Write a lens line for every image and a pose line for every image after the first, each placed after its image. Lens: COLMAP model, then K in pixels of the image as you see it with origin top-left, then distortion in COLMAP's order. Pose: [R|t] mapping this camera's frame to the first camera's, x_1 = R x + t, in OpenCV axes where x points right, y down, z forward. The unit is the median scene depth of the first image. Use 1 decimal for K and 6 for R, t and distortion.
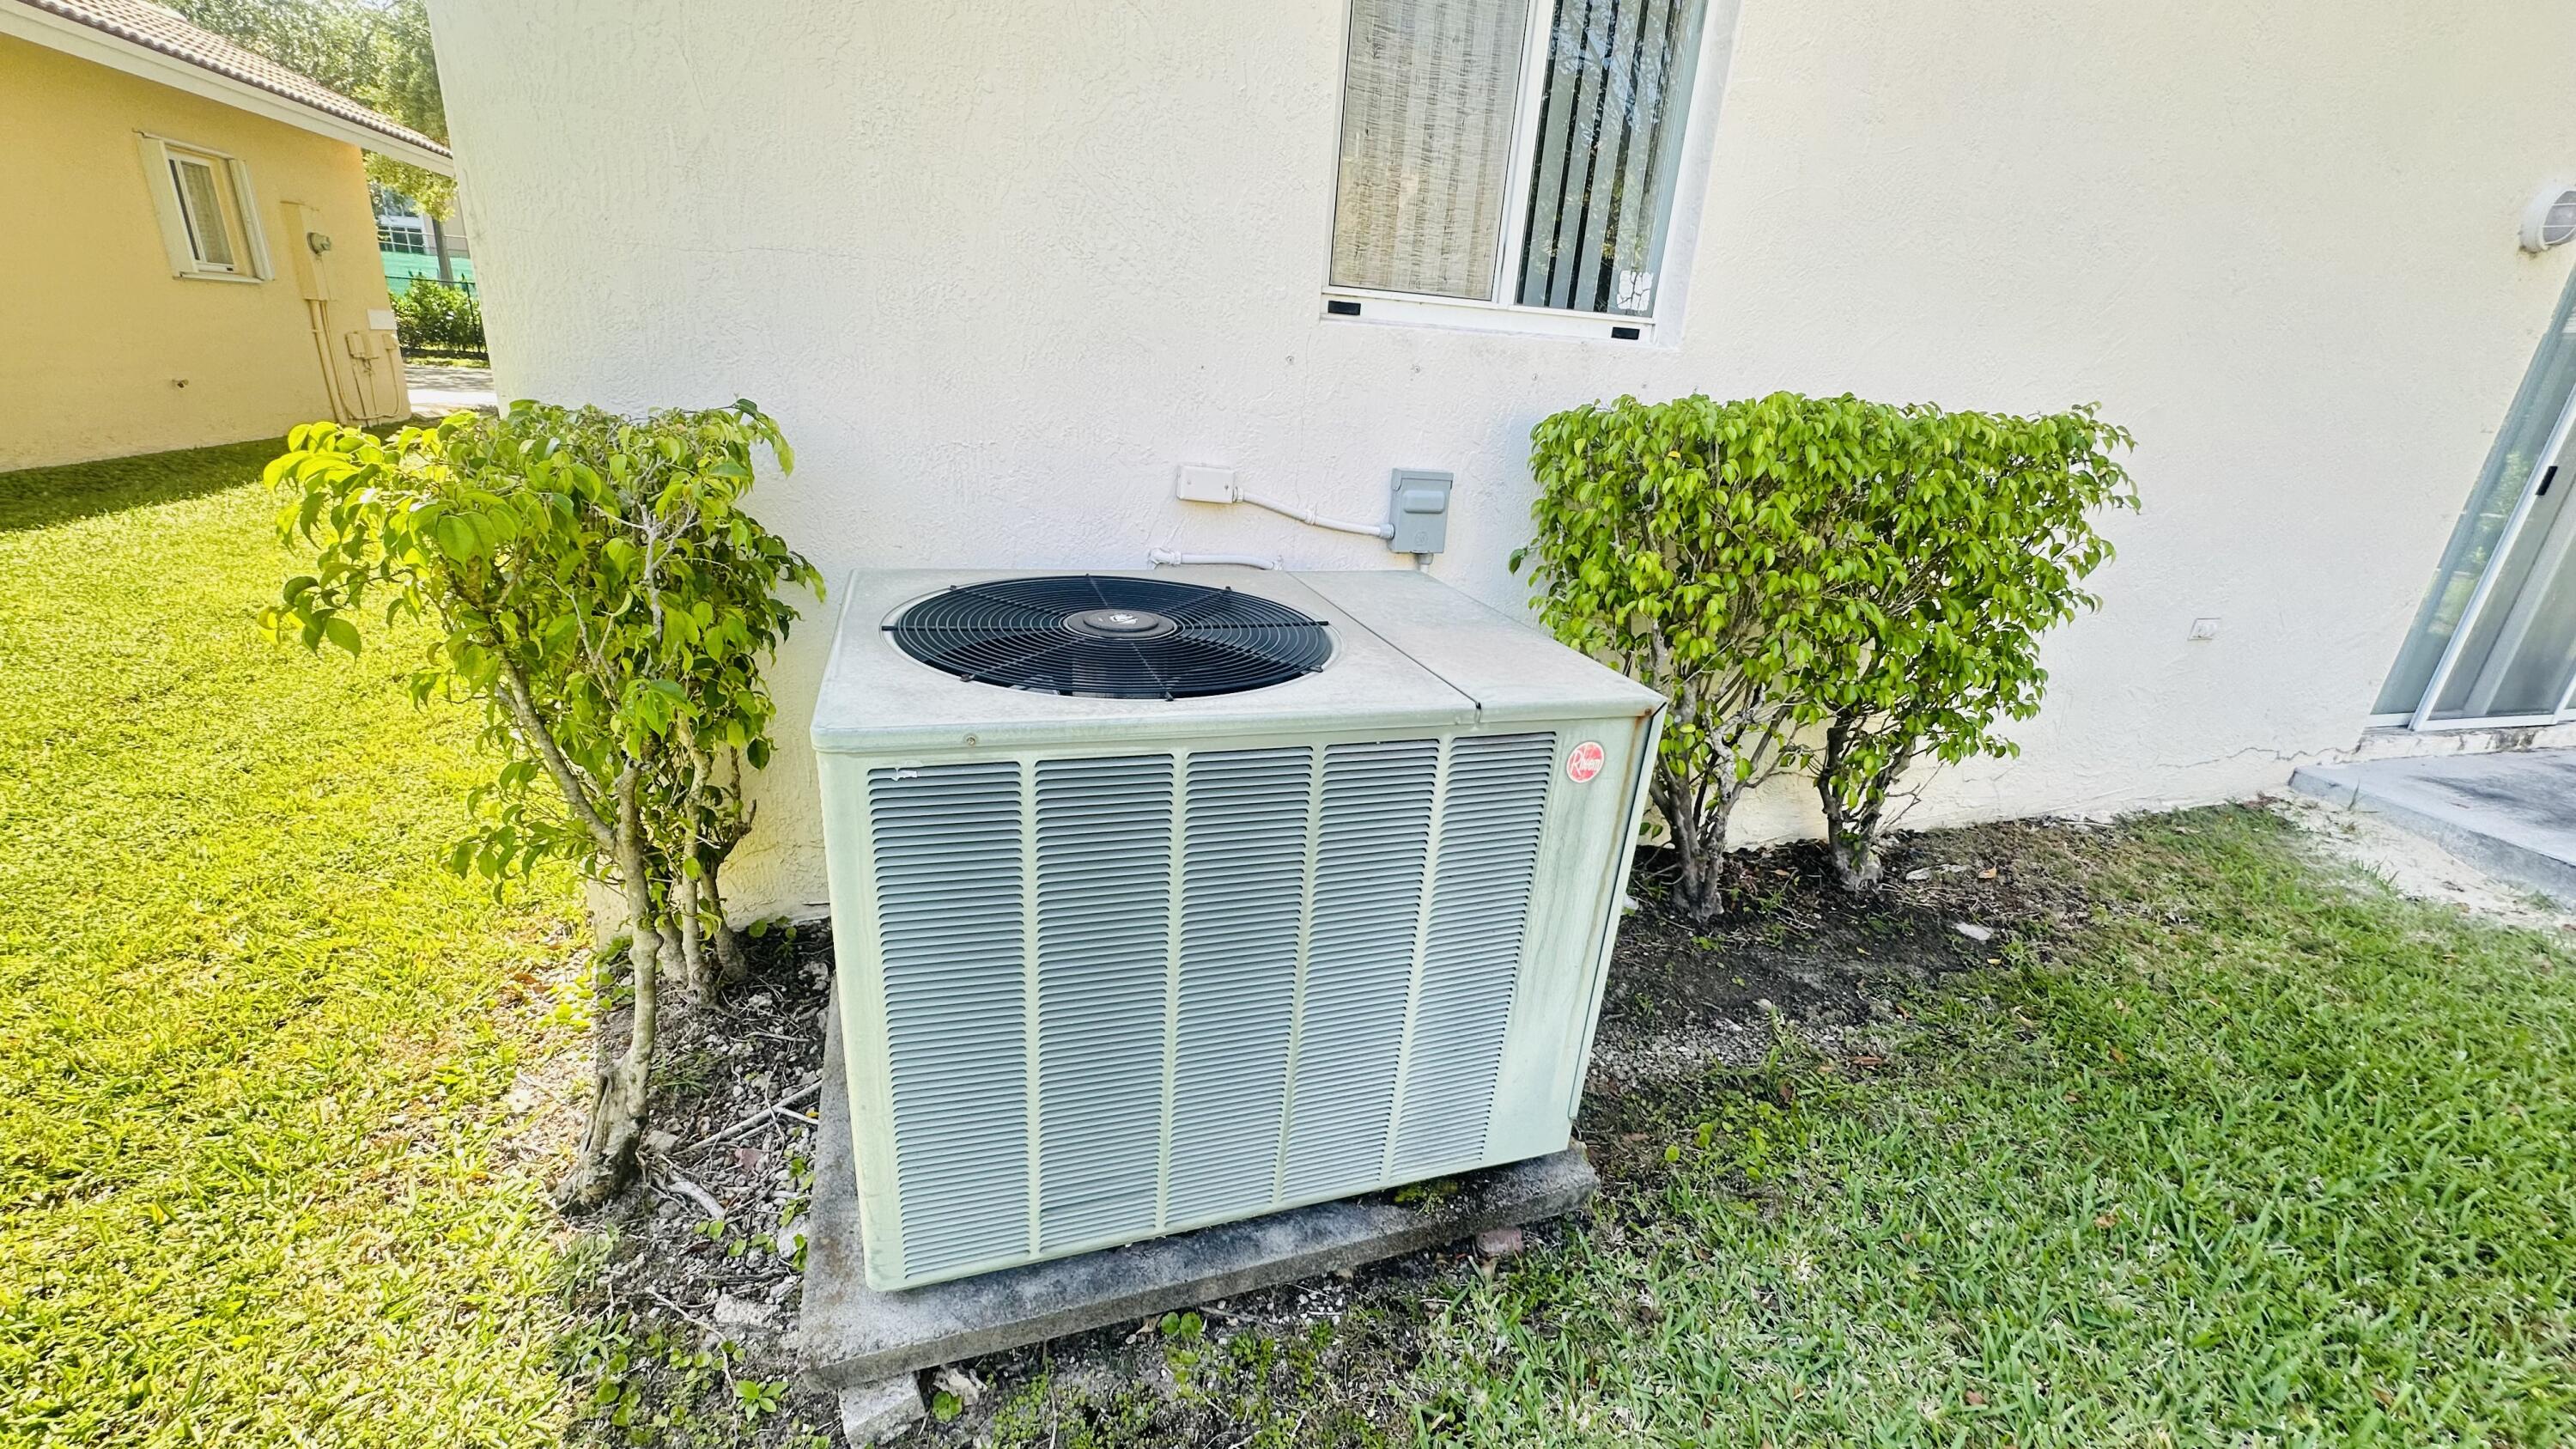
lens RADIAL K [[1024.7, 0, 1280.4], [0, 1024.7, 727.3], [0, 0, 1]] dist [-0.003411, 0.000677]
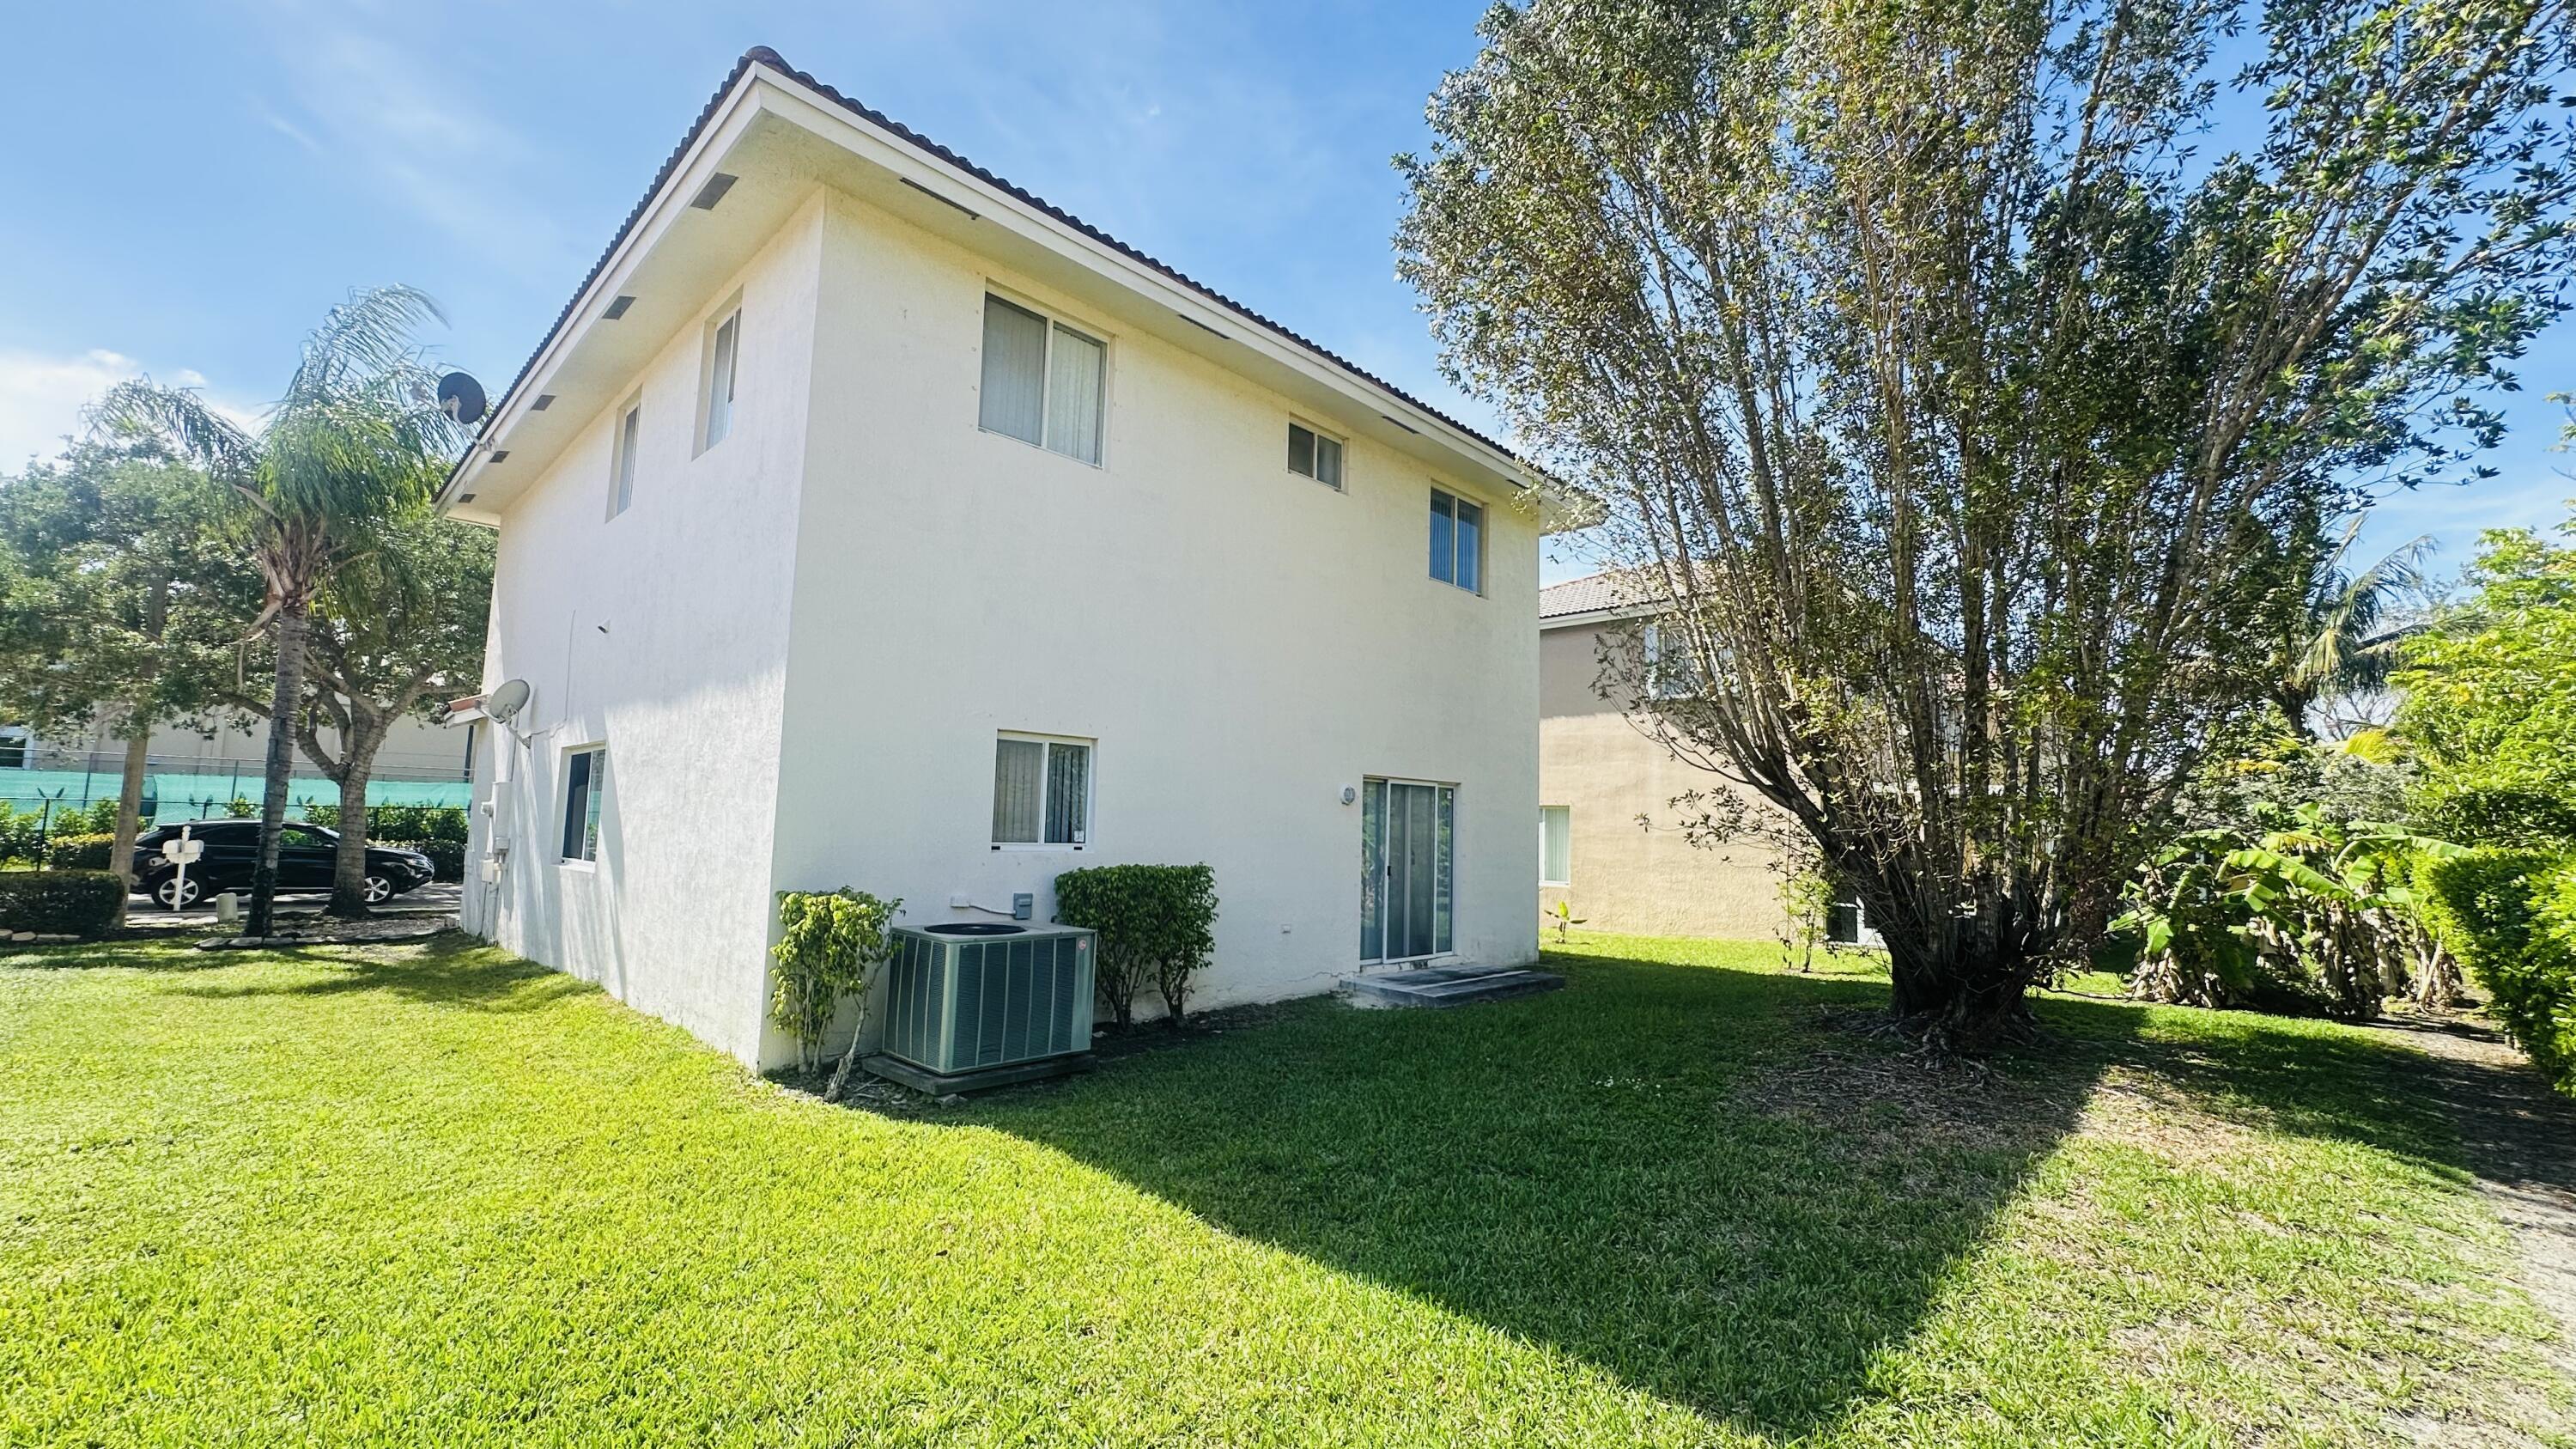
lens RADIAL K [[1024.7, 0, 1281.1], [0, 1024.7, 727.4], [0, 0, 1]] dist [-0.003411, 0.000677]
pose [[0.875089, -0.000193, 0.483961, -0.707549], [0.201917, 0.908953, -0.364739, 0.612168], [-0.439827, 0.416899, 0.795454, -2.135941]]
